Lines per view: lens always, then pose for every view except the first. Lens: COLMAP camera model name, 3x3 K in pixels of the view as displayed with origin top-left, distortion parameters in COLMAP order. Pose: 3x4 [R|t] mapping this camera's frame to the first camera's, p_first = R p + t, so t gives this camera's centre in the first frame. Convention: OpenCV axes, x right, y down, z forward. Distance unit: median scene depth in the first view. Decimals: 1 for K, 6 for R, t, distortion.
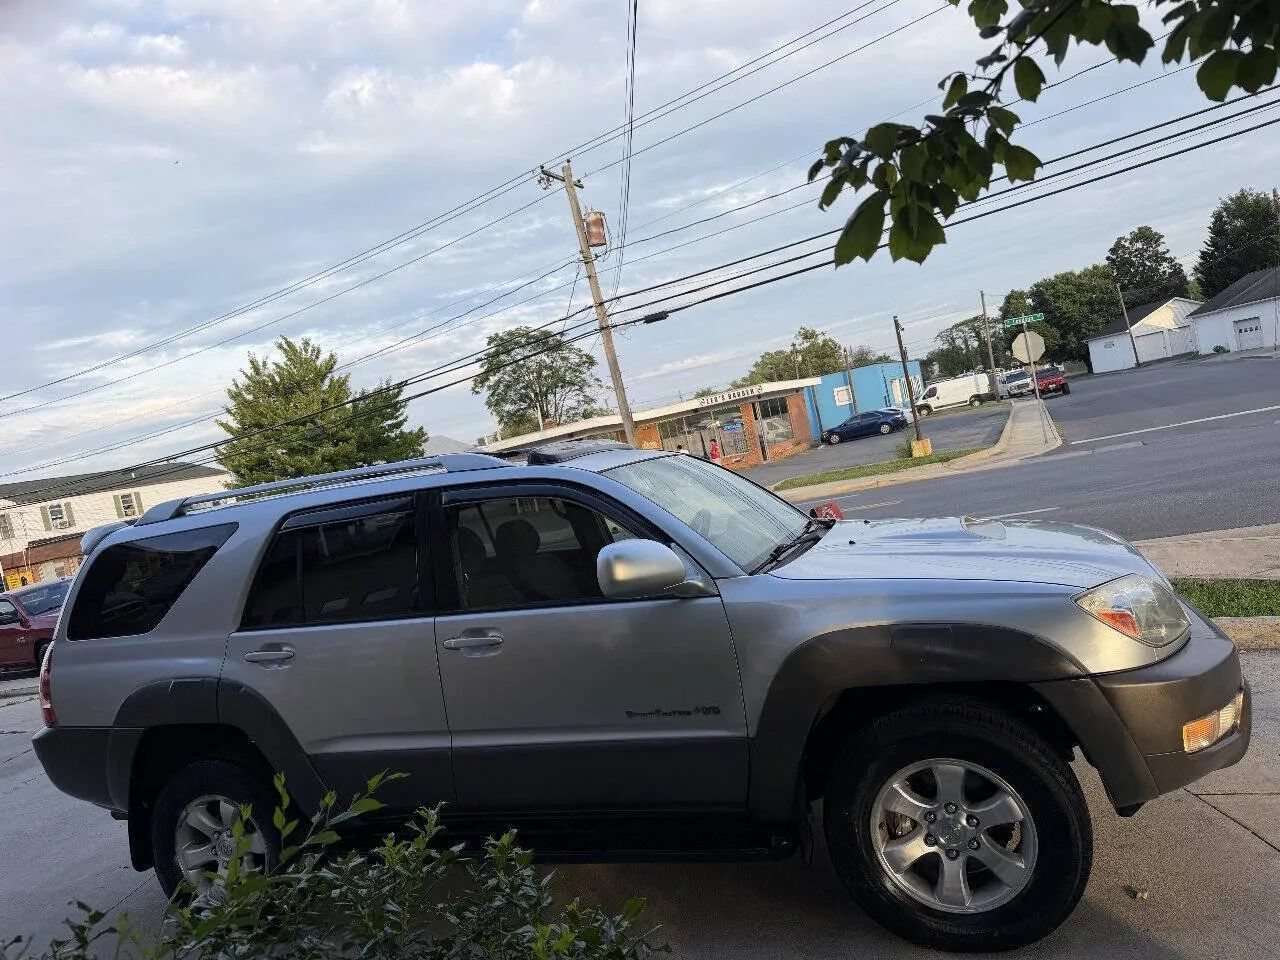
lens RADIAL K [[974.0, 0, 634.8], [0, 974.0, 483.9], [0, 0, 1]] dist [0.055545, -0.123078]
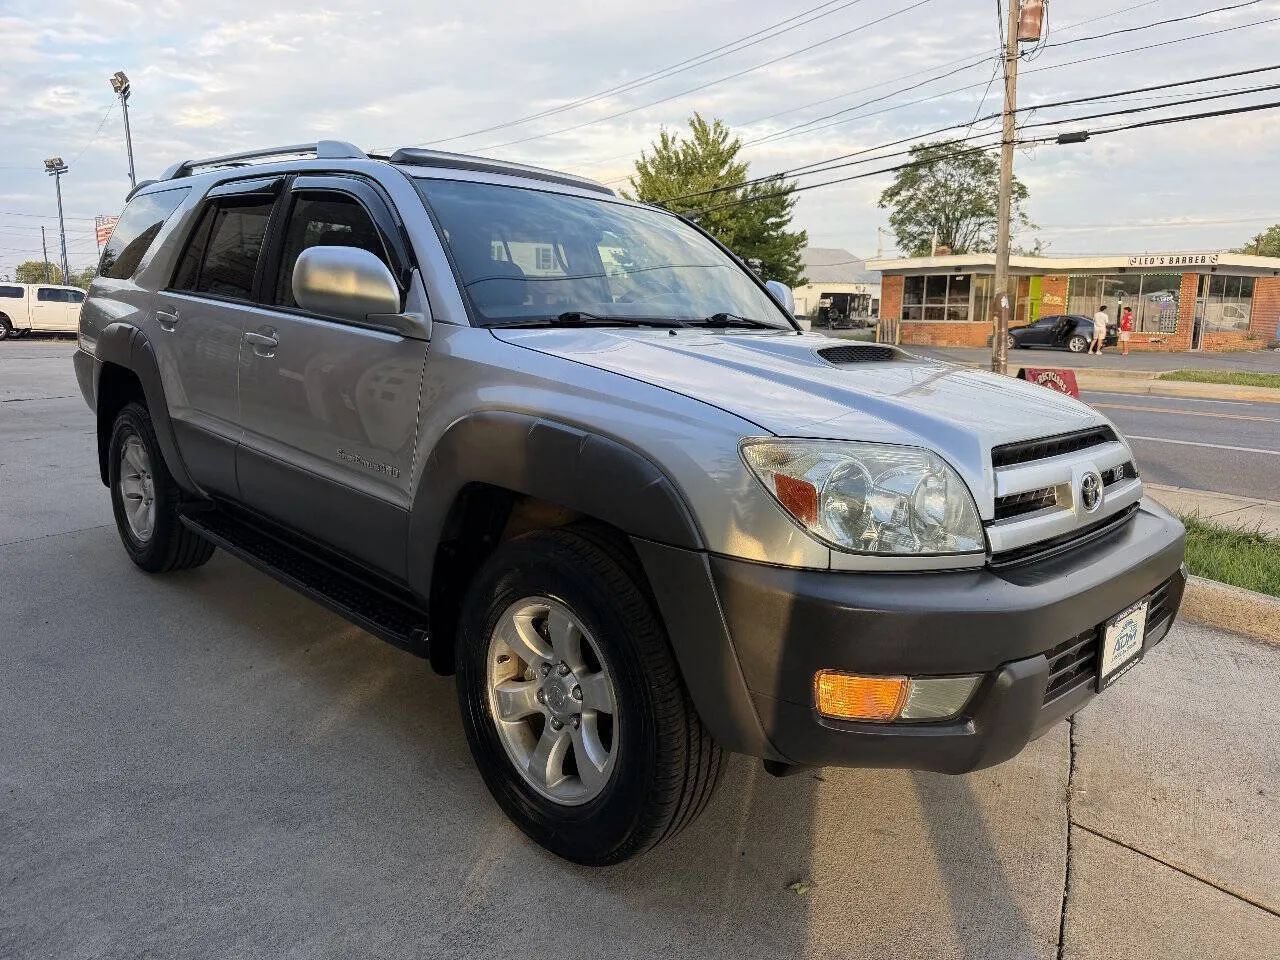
lens RADIAL K [[974.0, 0, 634.8], [0, 974.0, 483.9], [0, 0, 1]] dist [0.055545, -0.123078]
pose [[0.857099, 0.287603, -0.427395, 0.116603], [-0.210845, 0.952822, 0.218344, 0.003021], [0.470027, -0.097028, 0.877303, 0.067200]]
